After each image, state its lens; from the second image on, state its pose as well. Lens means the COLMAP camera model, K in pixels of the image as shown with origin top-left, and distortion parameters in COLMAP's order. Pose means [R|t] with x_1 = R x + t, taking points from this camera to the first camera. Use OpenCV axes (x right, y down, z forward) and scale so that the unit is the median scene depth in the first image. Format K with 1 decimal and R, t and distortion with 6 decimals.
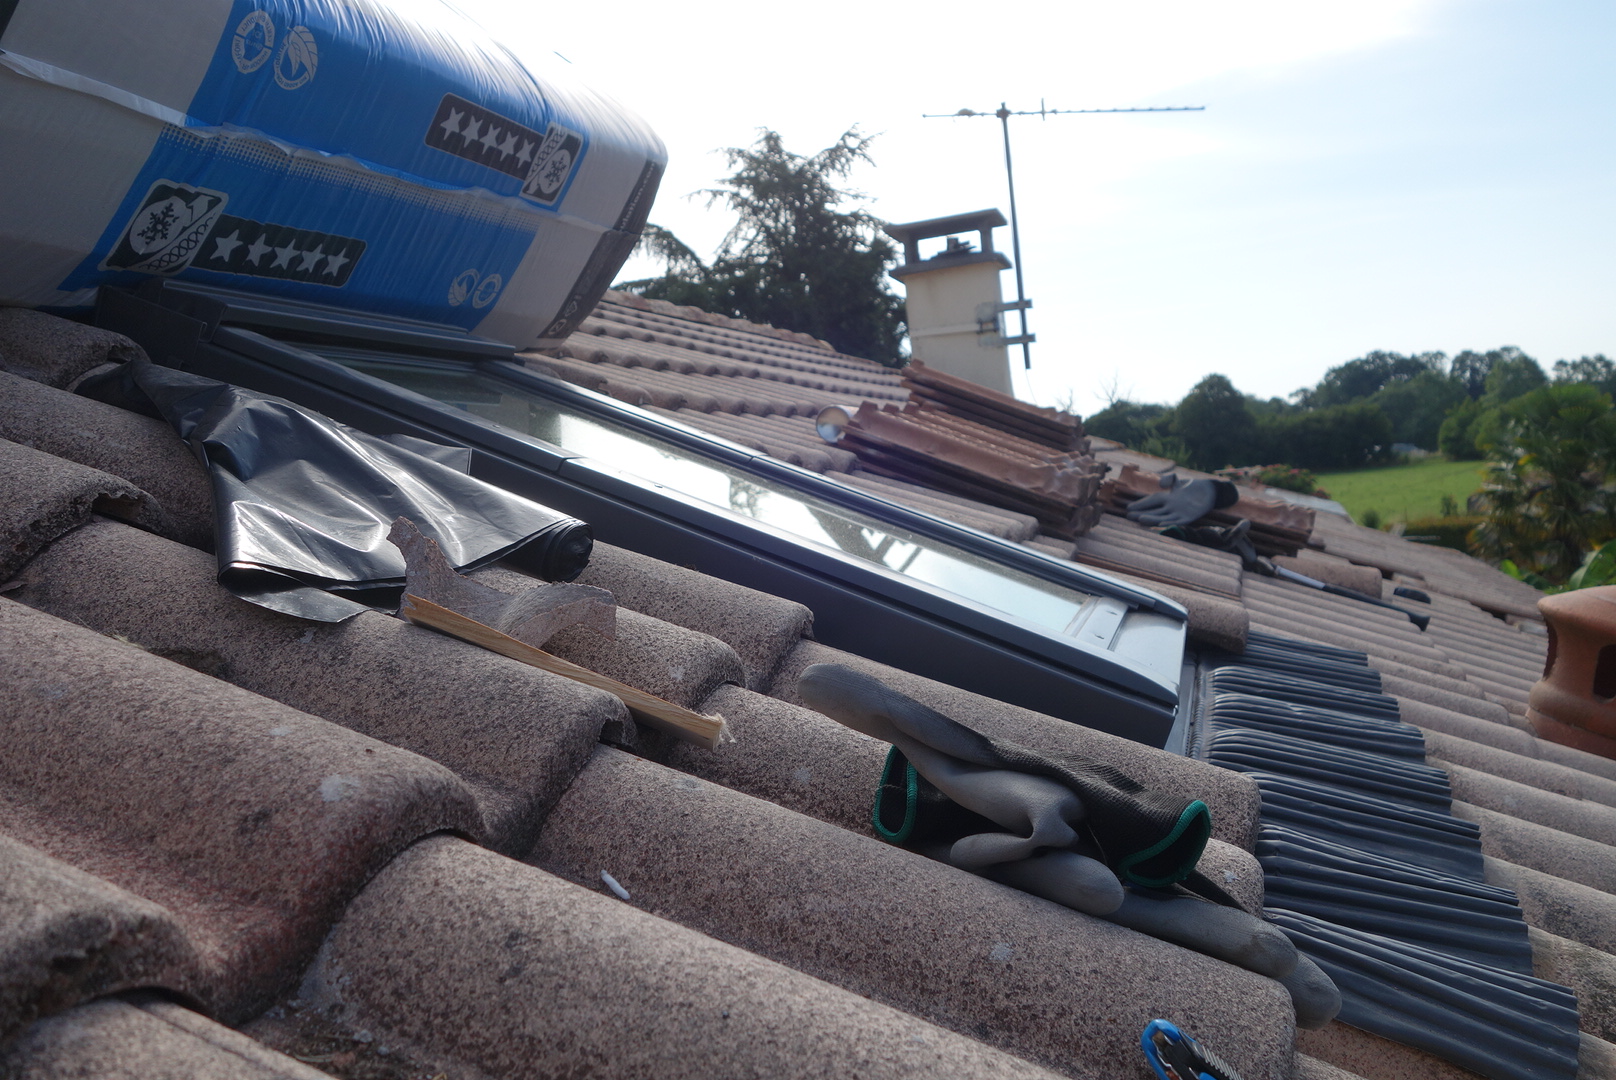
lens RADIAL K [[1280.3, 0, 808.0], [0, 1280.3, 540.0], [0, 0, 1]] dist [0.002605, 0.000770]
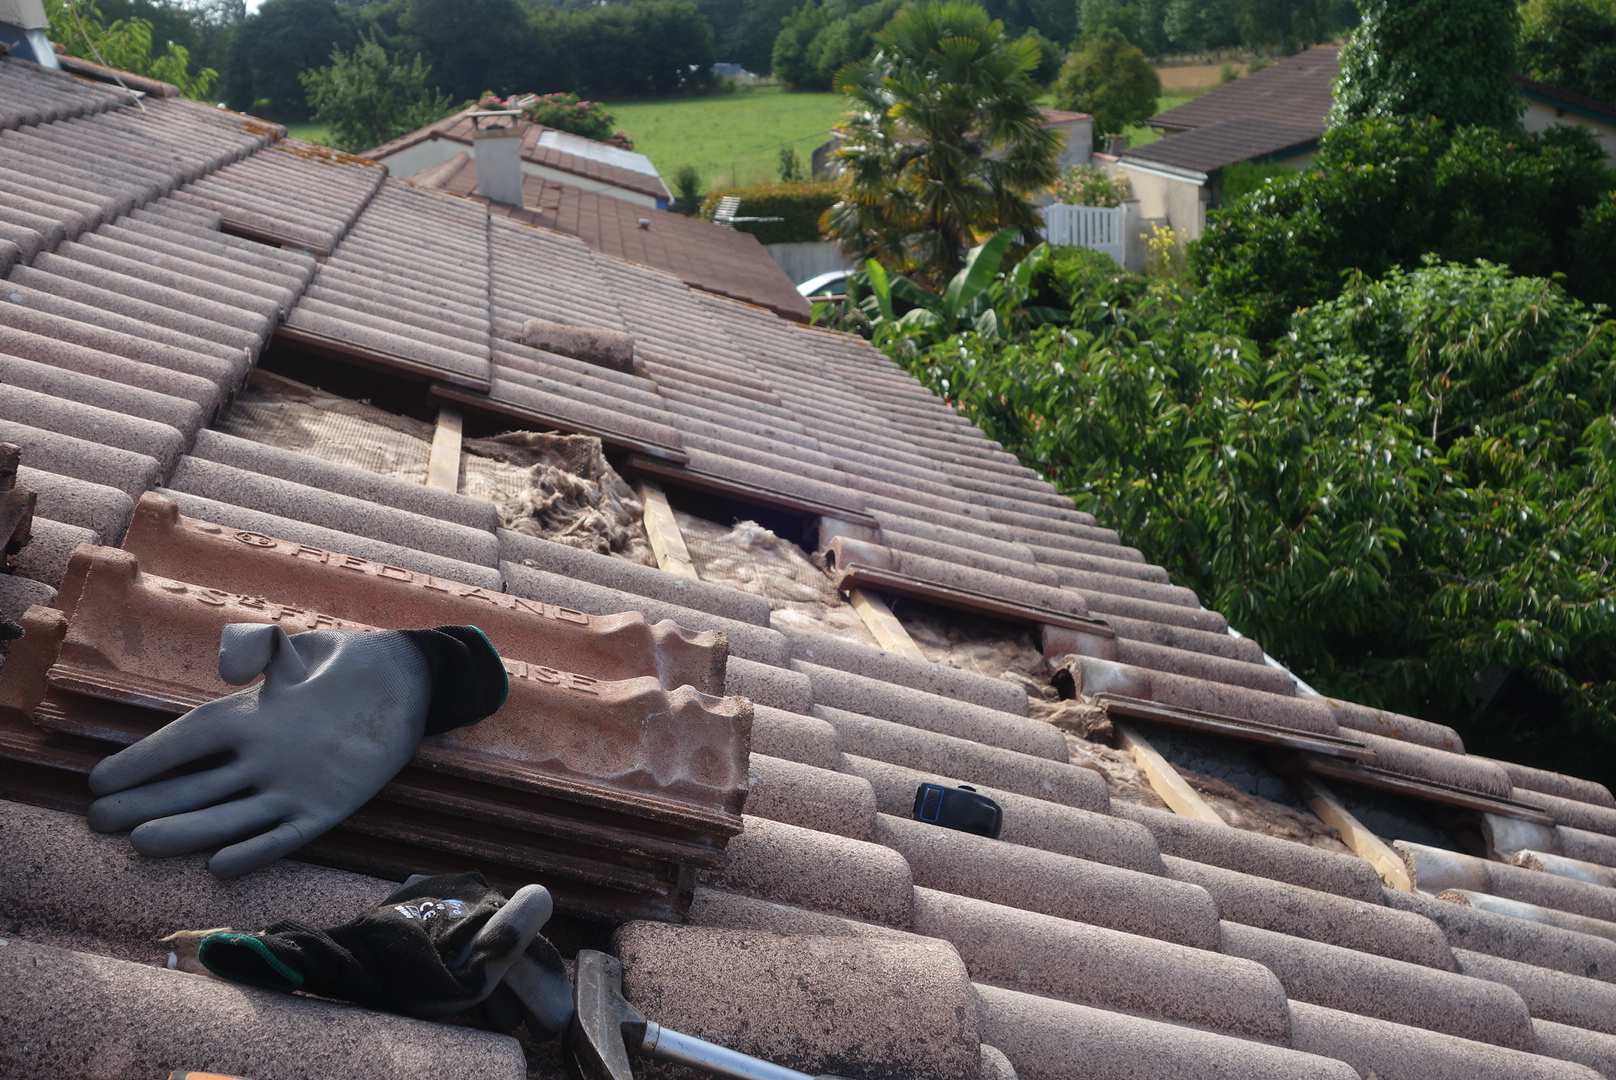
lens RADIAL K [[1910.1, 0, 808.0], [0, 1910.1, 540.0], [0, 0, 1]] dist [-0.006958, -0.016737]
pose [[0.886970, -0.068044, 0.456787, 0.352976], [-0.016649, 0.983732, 0.178868, -0.246045], [-0.461527, -0.166255, 0.871408, 1.046778]]
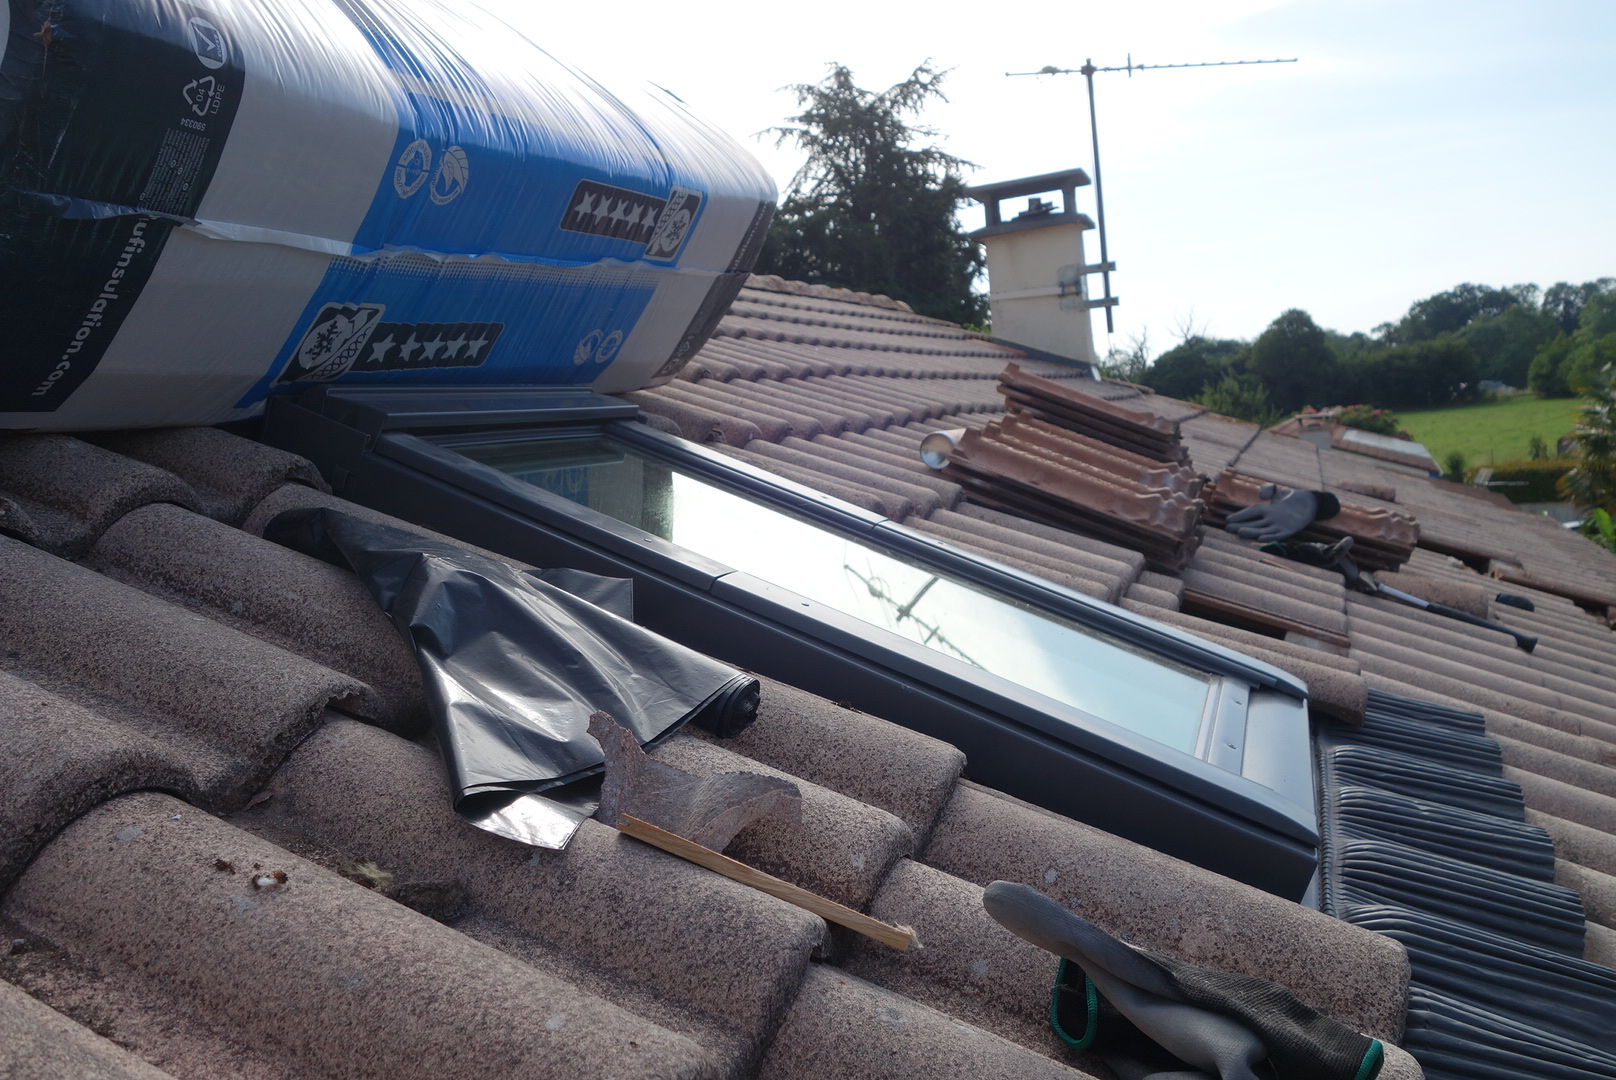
lens RADIAL K [[1280.3, 0, 808.0], [0, 1280.3, 540.0], [0, 0, 1]] dist [0.002605, 0.000770]
pose [[0.998651, 0.003606, -0.051807, -0.042019], [-0.001026, 0.998762, 0.049736, -0.100714], [0.051922, -0.049616, 0.997418, -0.023517]]
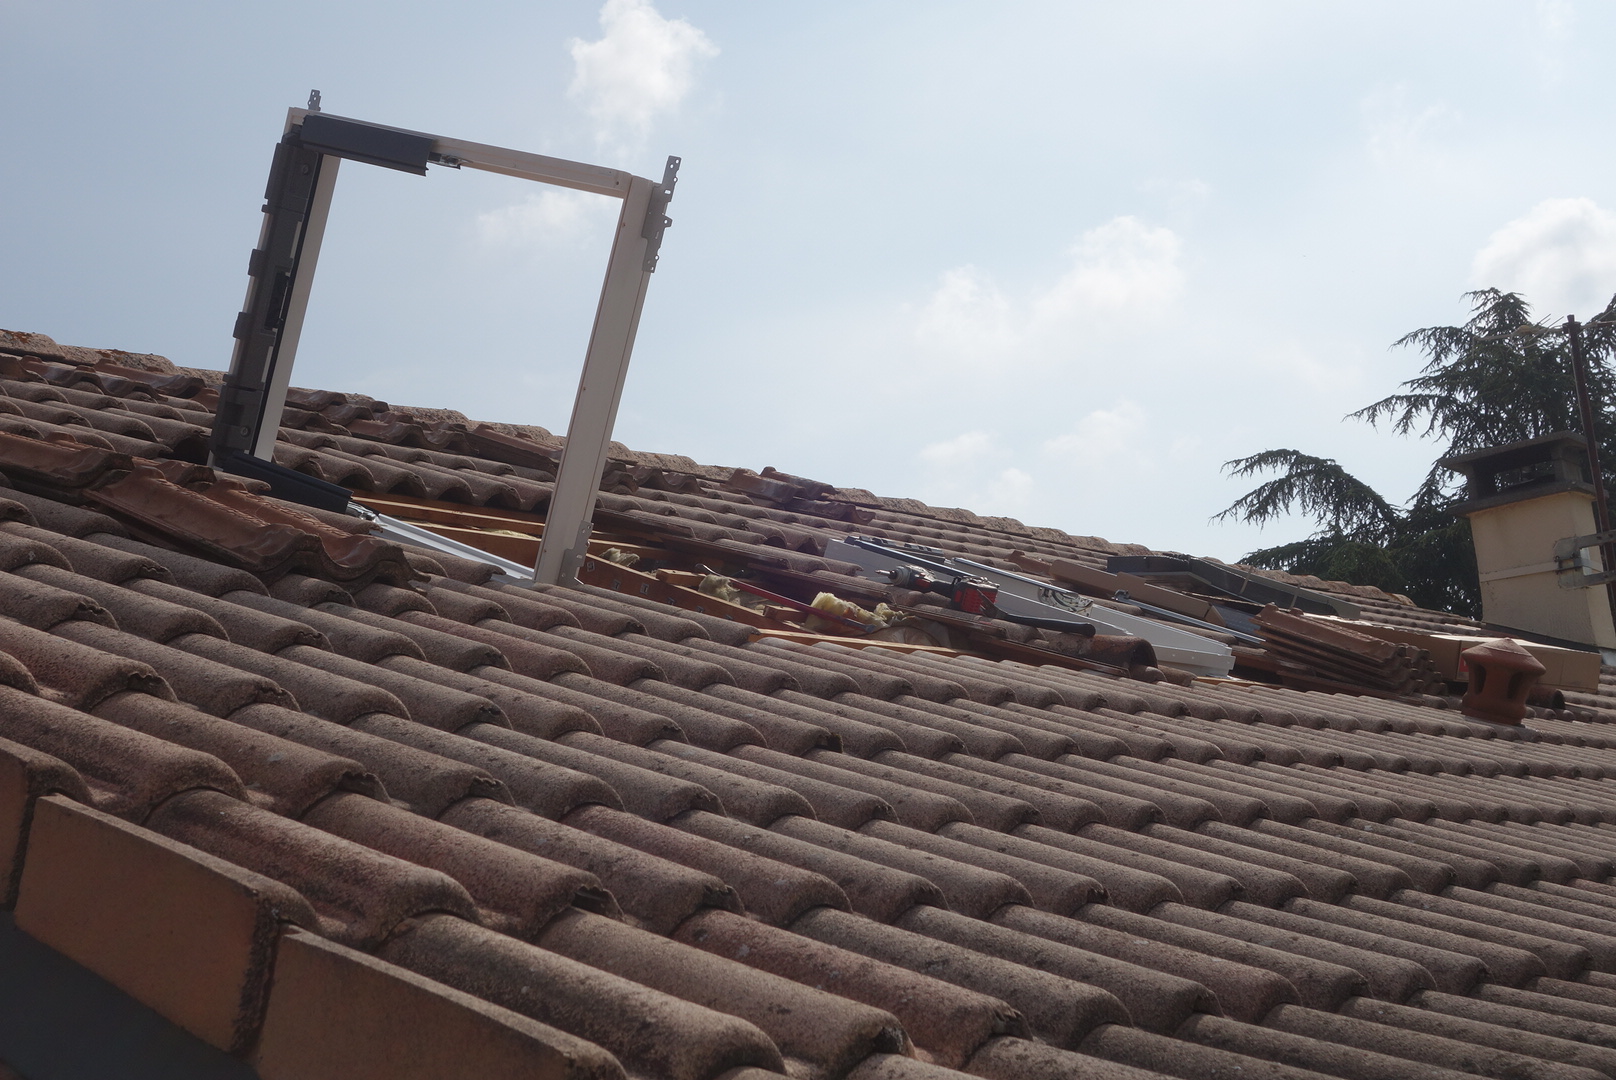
lens RADIAL K [[2387.6, 0, 808.0], [0, 2387.6, 540.0], [0, 0, 1]] dist [-0.000007, 0.000638]
pose [[0.936232, -0.063991, -0.345508, 0.965346], [-0.008782, 0.978710, -0.205061, 0.675192], [0.351274, 0.195019, 0.915737, -2.928767]]
